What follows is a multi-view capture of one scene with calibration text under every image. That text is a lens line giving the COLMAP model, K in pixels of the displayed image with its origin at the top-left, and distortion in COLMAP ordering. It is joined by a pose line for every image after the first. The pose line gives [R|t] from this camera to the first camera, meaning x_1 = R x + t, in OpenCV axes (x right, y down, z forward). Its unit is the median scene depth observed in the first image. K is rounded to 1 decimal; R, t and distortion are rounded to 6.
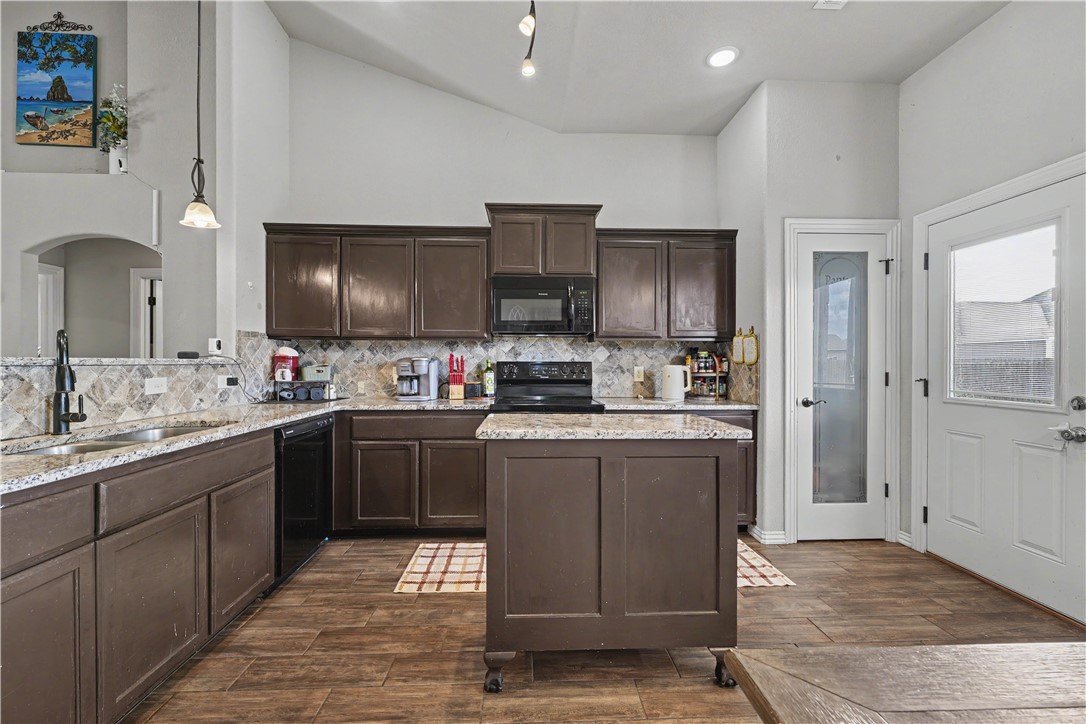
lens RADIAL K [[437.6, 0, 540.1], [0, 437.6, 362.6], [0, 0, 1]] dist [0.001860, -0.000524]
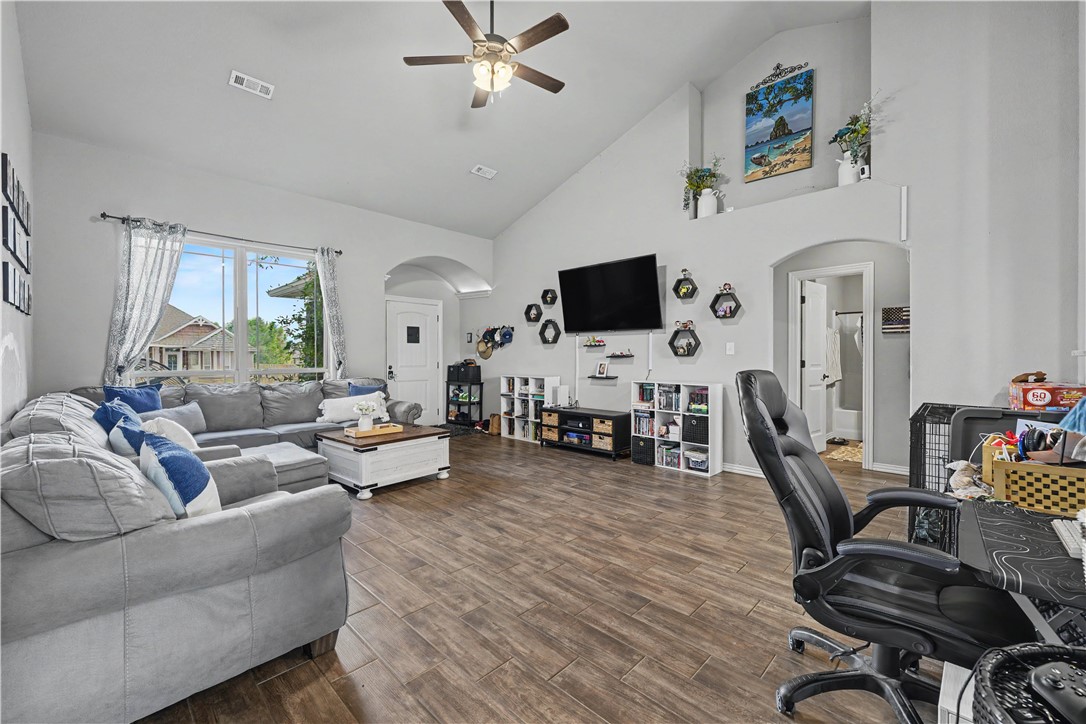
lens RADIAL K [[437.6, 0, 542.1], [0, 437.6, 360.3], [0, 0, 1]] dist [0.001860, -0.000524]
pose [[0.690924, 0.004790, -0.722911, -0.678019], [0.002555, 0.999956, 0.009068, 0.002191], [0.722923, -0.008113, 0.690881, -0.308382]]
